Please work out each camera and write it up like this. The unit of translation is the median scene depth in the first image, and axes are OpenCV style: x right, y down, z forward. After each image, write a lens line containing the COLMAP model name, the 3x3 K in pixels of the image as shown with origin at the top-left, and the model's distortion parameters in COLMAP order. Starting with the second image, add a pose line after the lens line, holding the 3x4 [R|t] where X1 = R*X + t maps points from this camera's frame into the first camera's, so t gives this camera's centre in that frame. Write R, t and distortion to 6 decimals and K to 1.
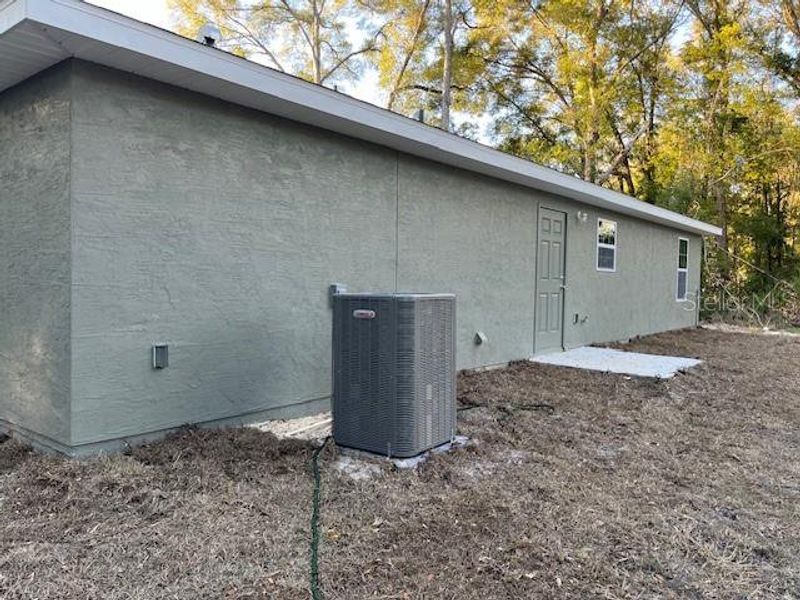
lens RADIAL K [[603.5, 0, 401.7], [0, 603.5, 303.8], [0, 0, 1]] dist [0.061415, -0.090779]
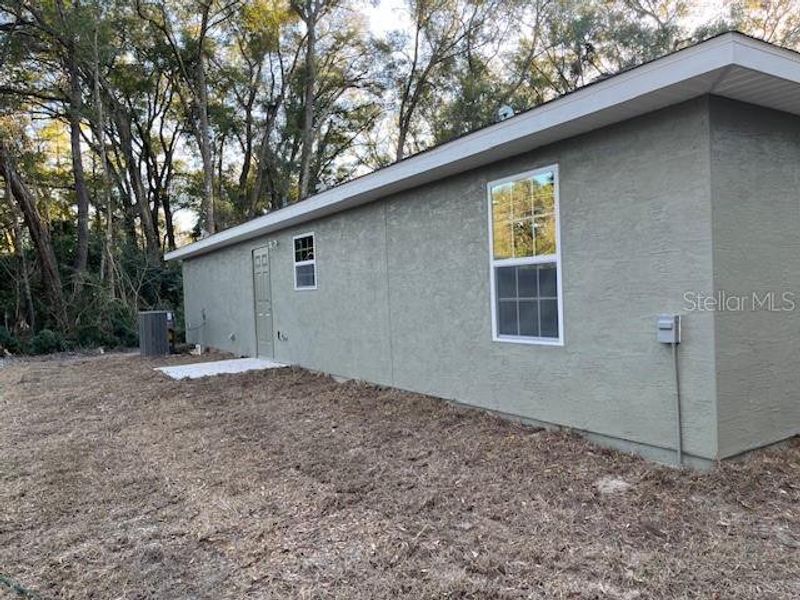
lens RADIAL K [[603.5, 0, 401.7], [0, 603.5, 303.8], [0, 0, 1]] dist [0.061415, -0.090779]
pose [[-0.325718, 0.009215, -0.945422, 1.780950], [-0.008312, 0.999886, 0.012610, -0.069347], [0.945430, 0.011965, -0.325604, 2.200361]]
